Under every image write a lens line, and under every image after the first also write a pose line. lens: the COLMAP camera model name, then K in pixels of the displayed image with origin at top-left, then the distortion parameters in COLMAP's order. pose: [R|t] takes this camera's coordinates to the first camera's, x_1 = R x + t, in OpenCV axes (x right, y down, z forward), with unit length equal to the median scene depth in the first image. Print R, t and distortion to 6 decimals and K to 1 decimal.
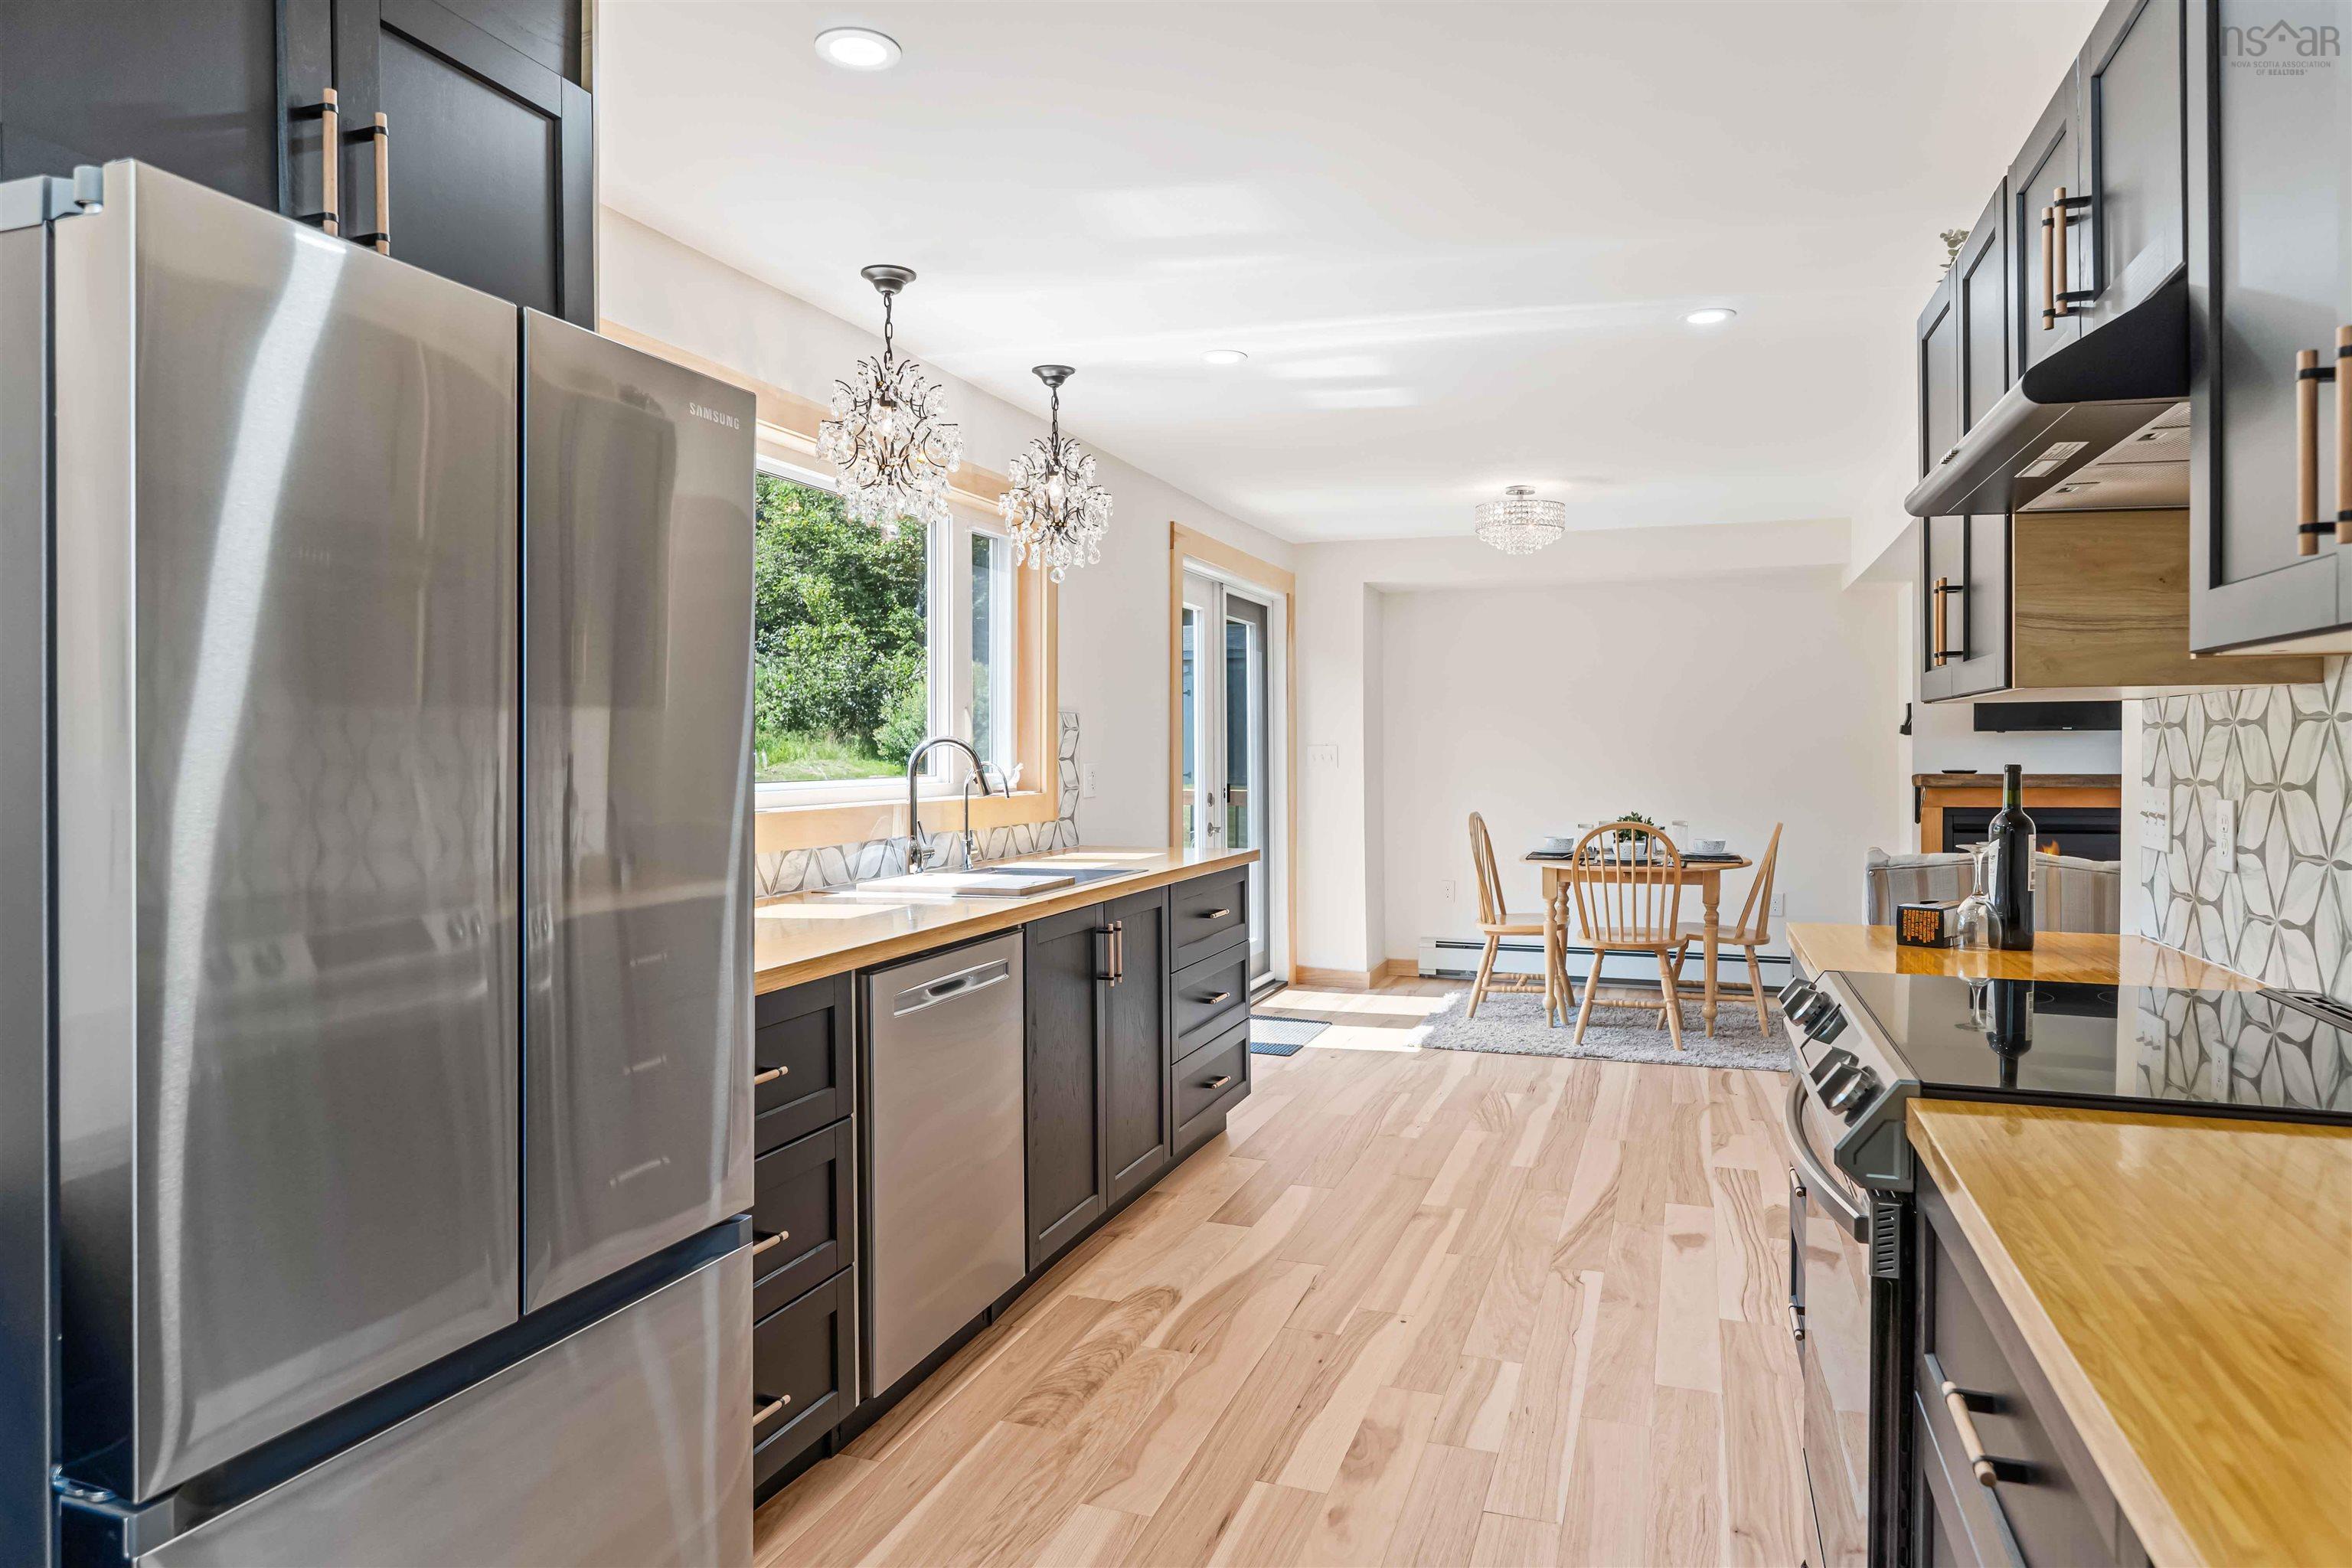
lens RADIAL K [[1445.2, 0, 1178.3], [0, 1445.2, 762.2], [0, 0, 1]] dist [0.000152, 0.001558]
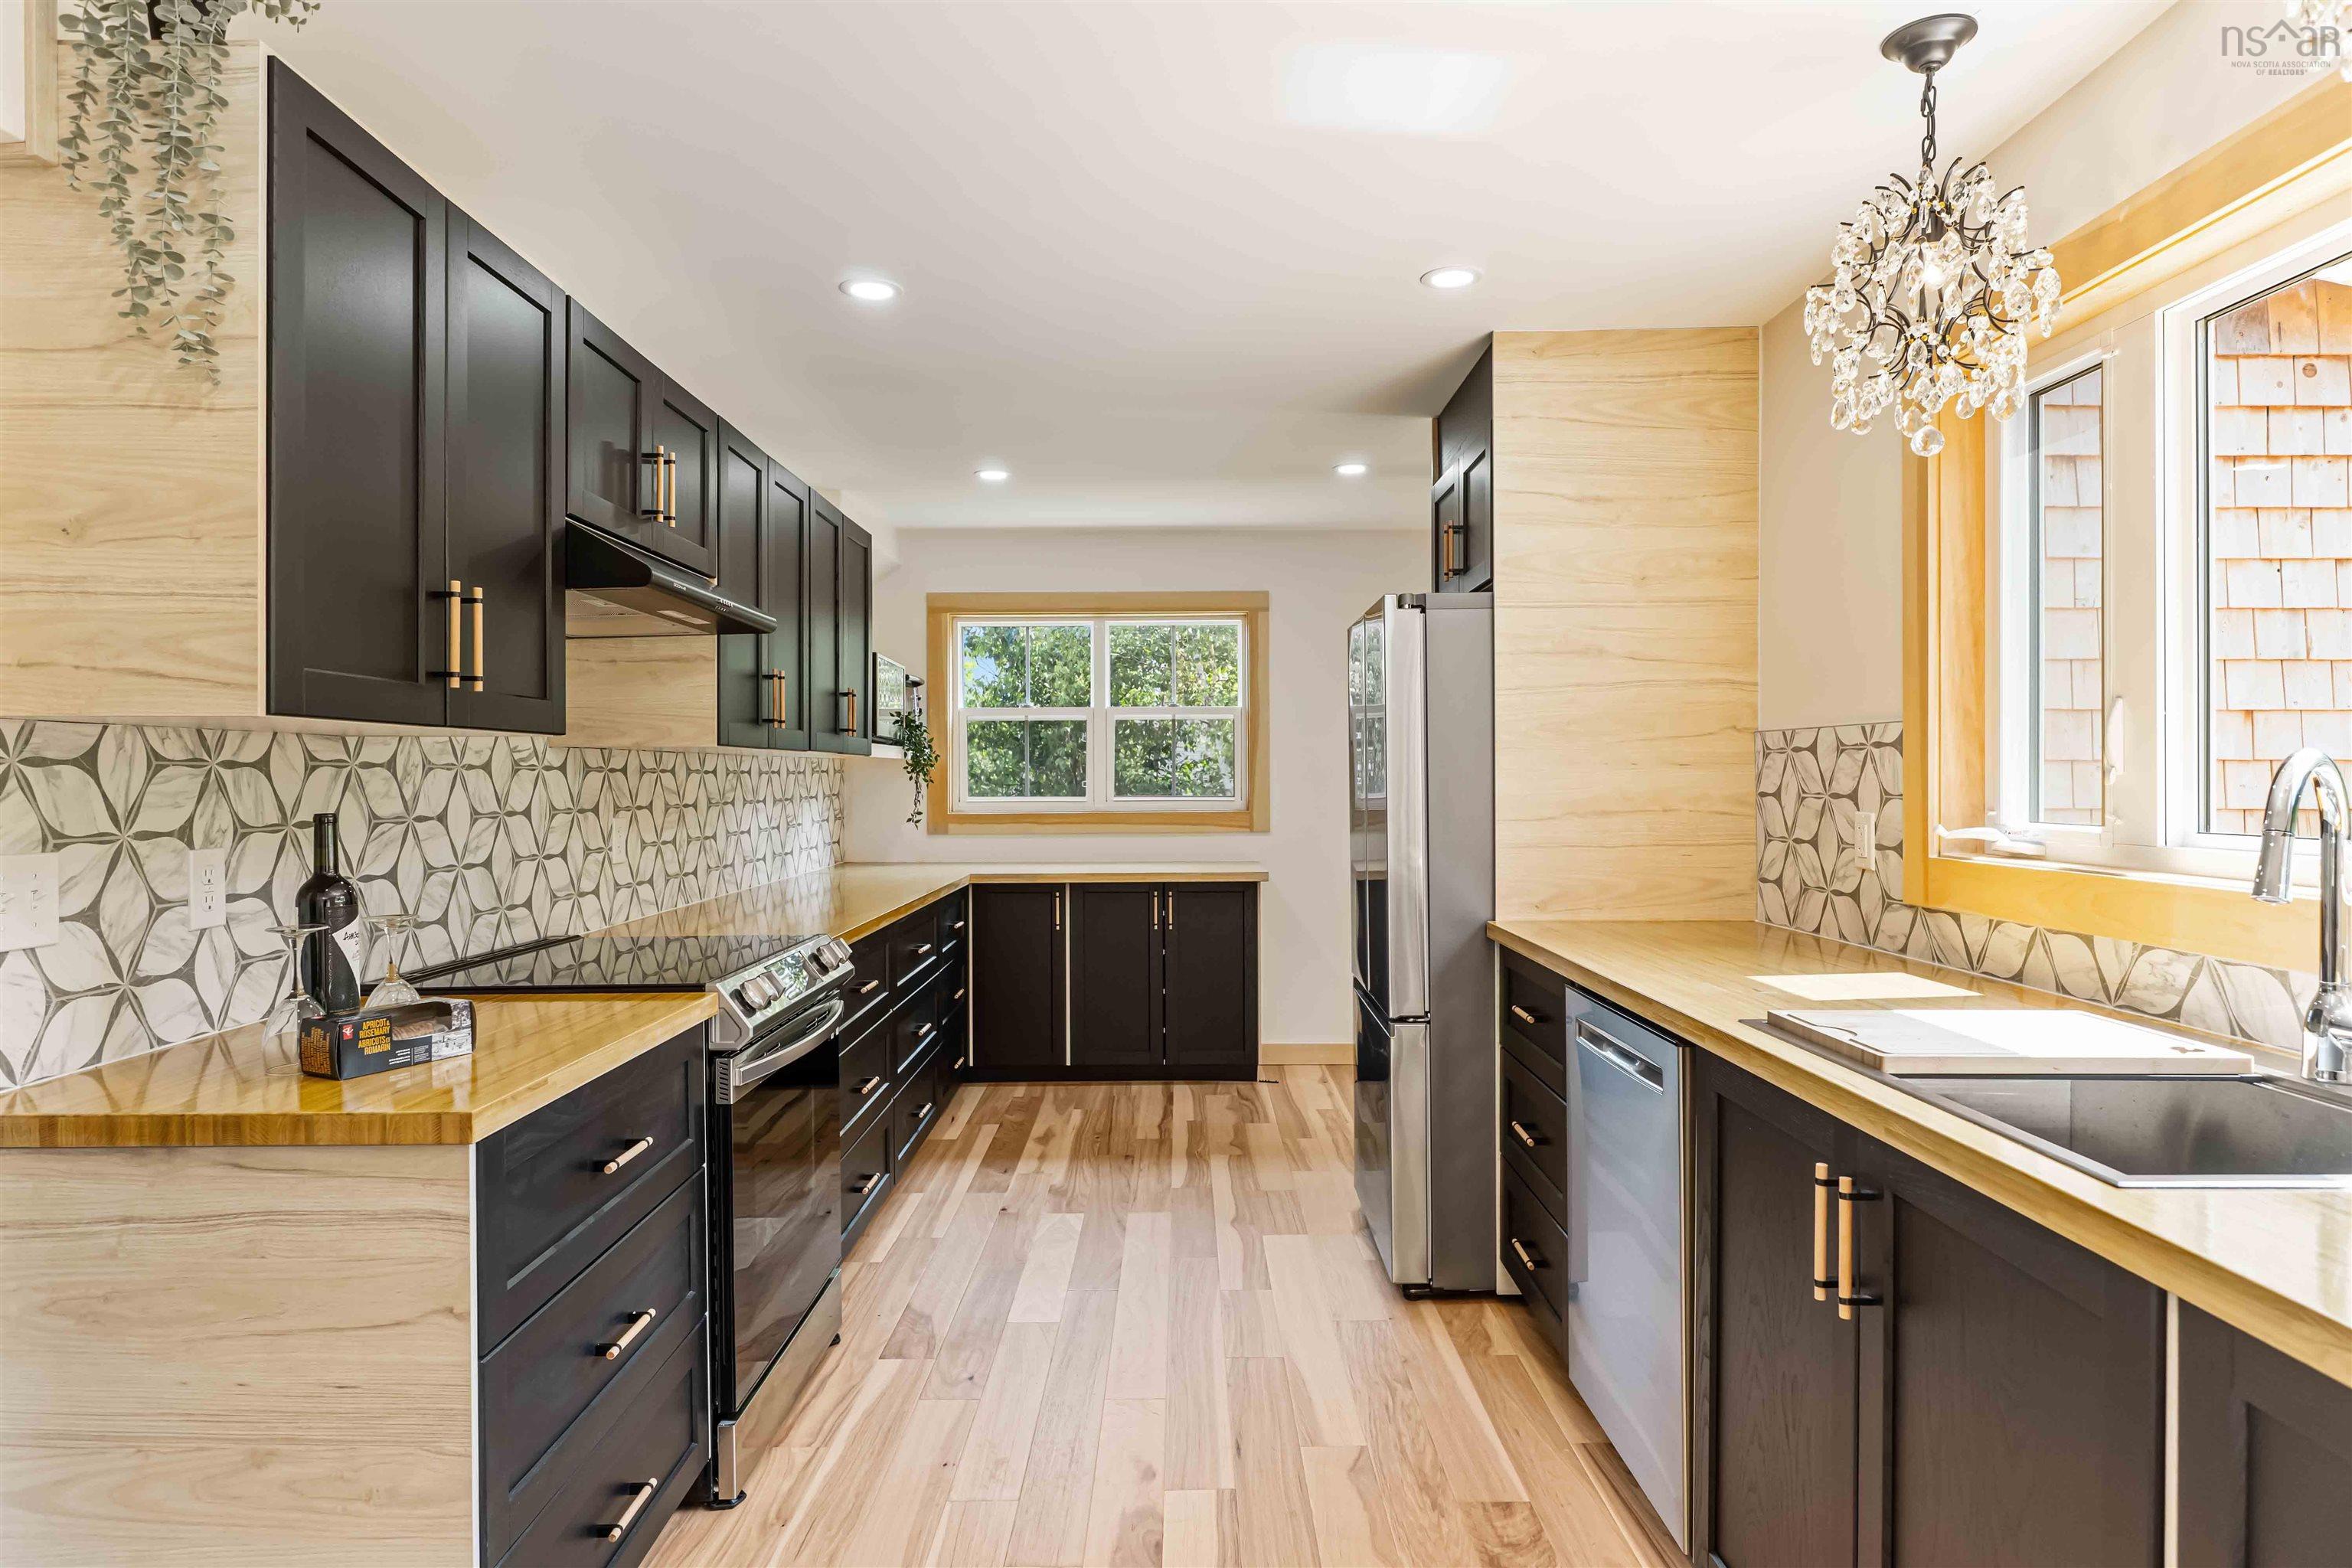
lens RADIAL K [[1356.3, 0, 1182.1], [0, 1356.3, 779.1], [0, 0, 1]] dist [-0.001121, -0.000771]
pose [[-0.943827, 0.007739, -0.330348, 0.264239], [0.003919, 0.999918, 0.012230, -0.015770], [0.330415, 0.010249, -0.943780, 1.233337]]
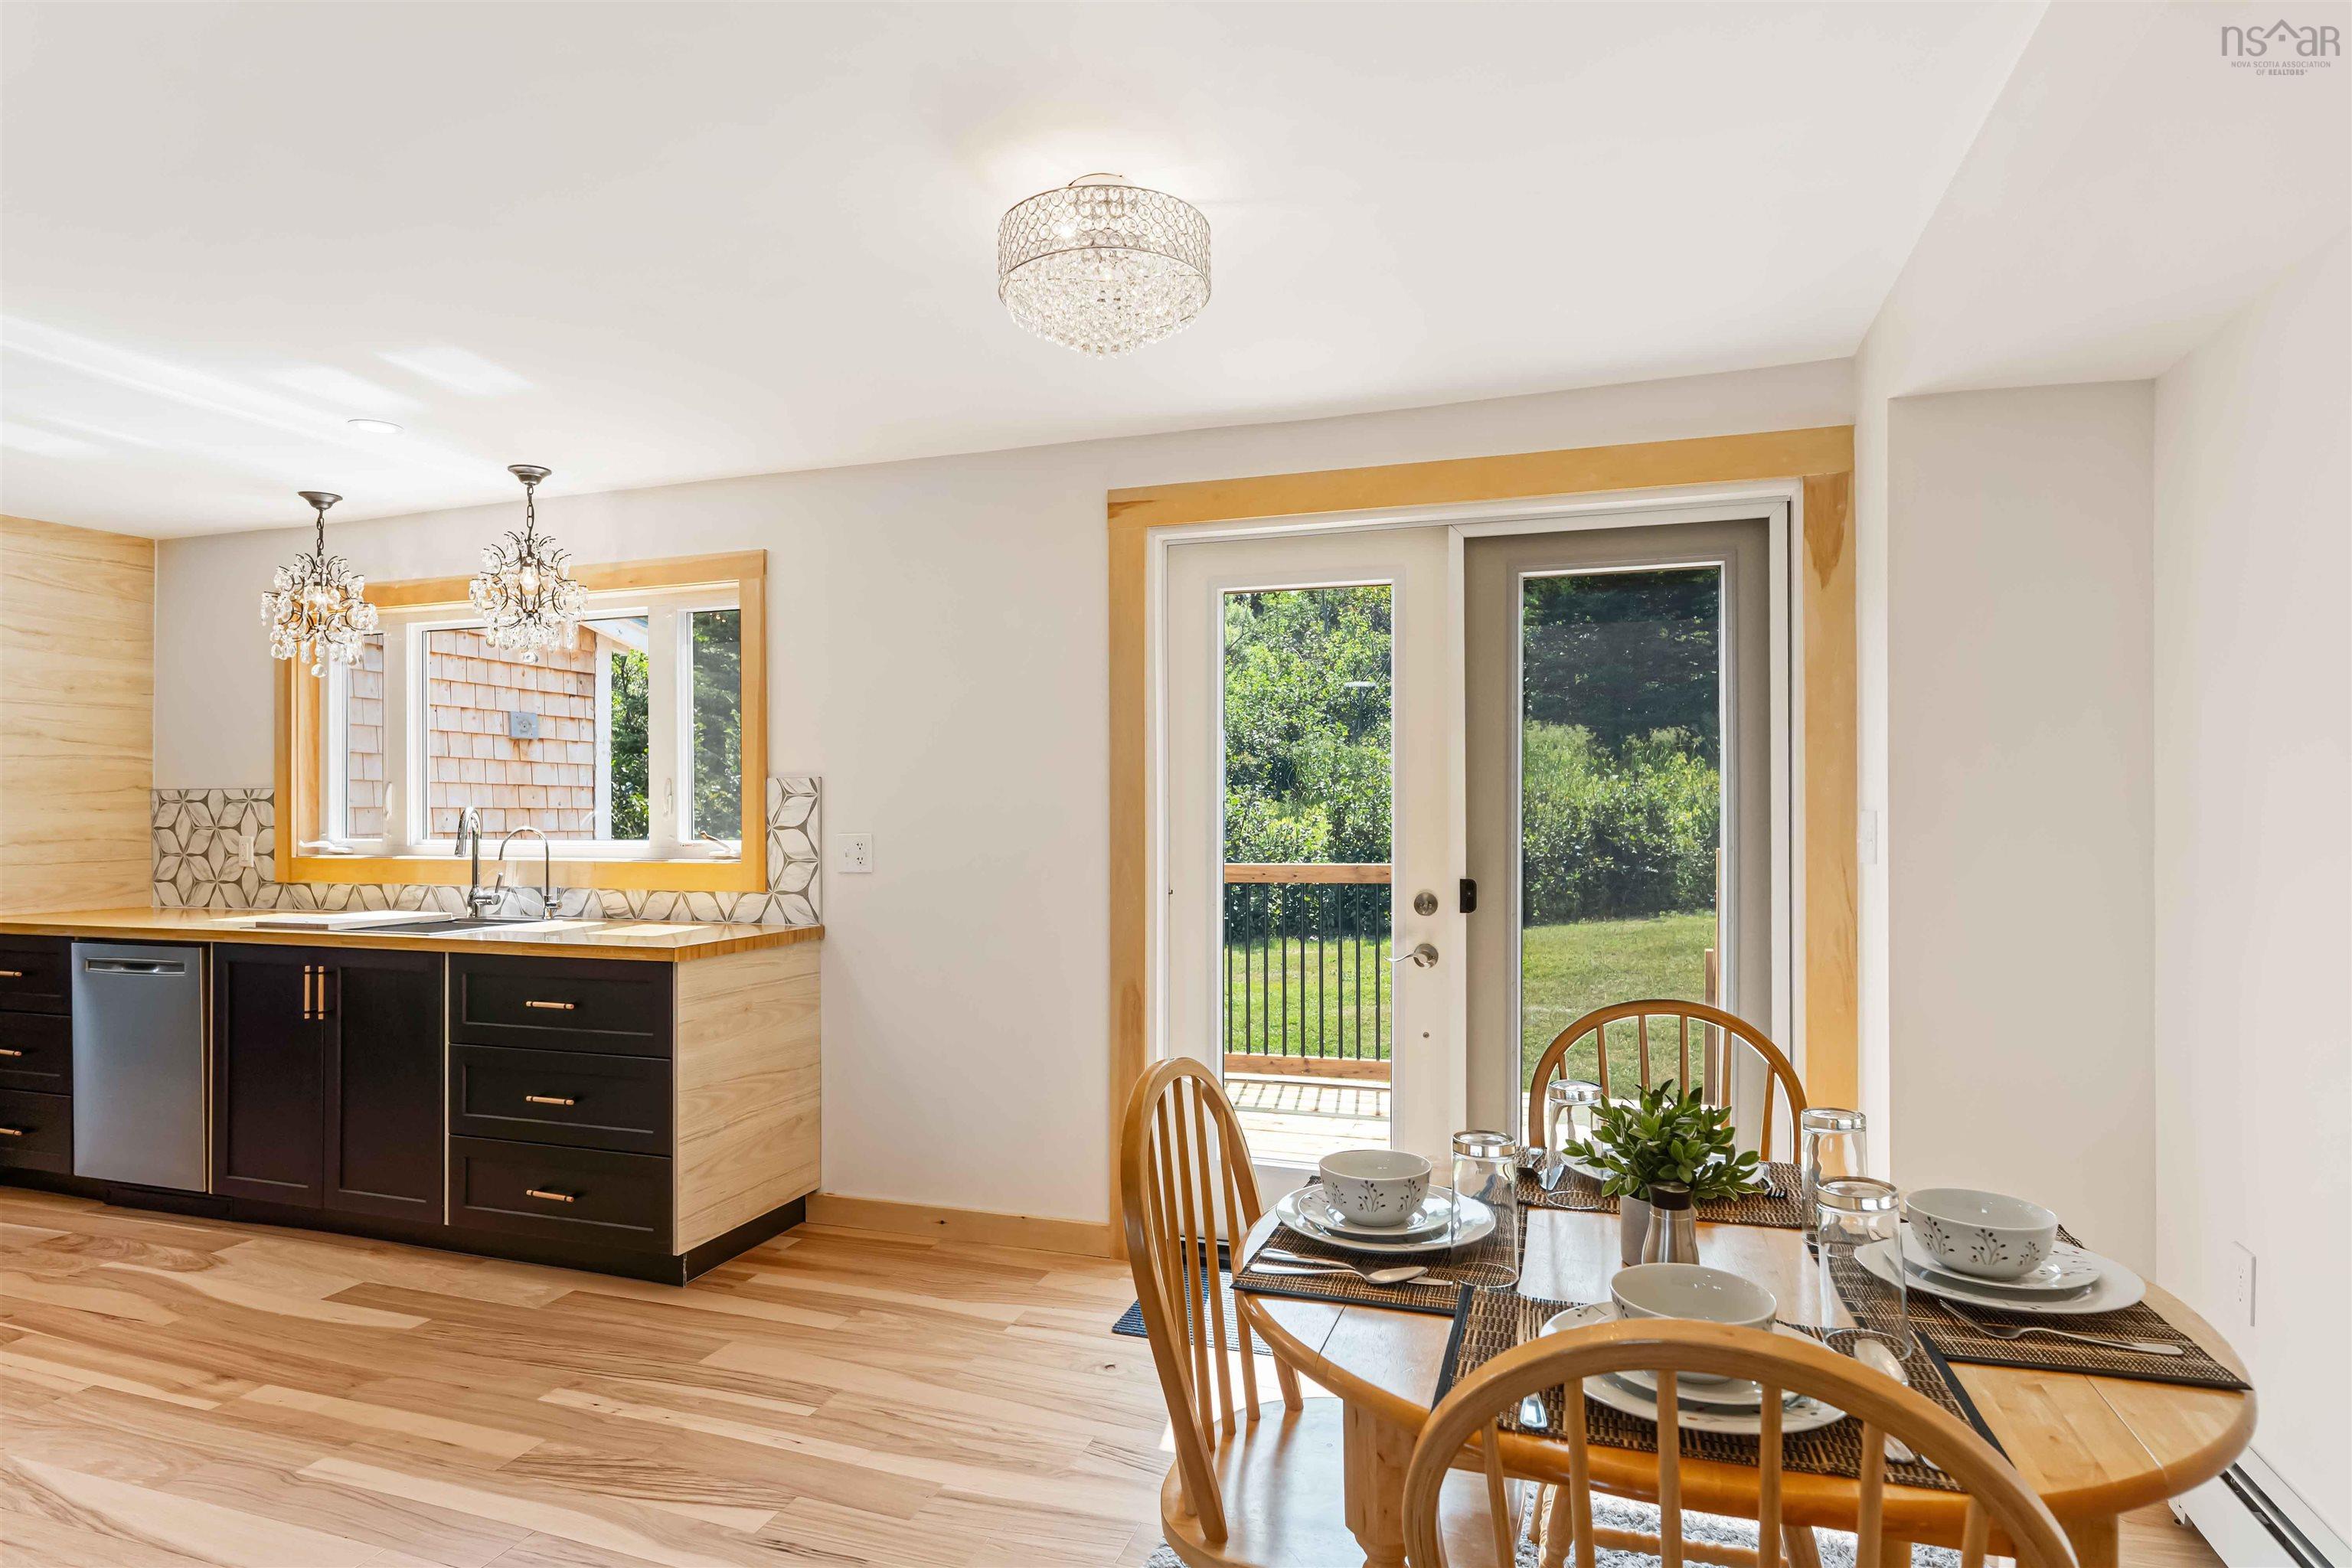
lens RADIAL K [[1248.8, 0, 1187.4], [0, 1248.8, 810.5], [0, 0, 1]] dist [-0.004273, -0.001235]
pose [[0.016635, 0.003950, -0.999854, 0.914076], [-0.005960, 0.999975, 0.003851, -0.023326], [0.999844, 0.005895, 0.016658, 1.573695]]
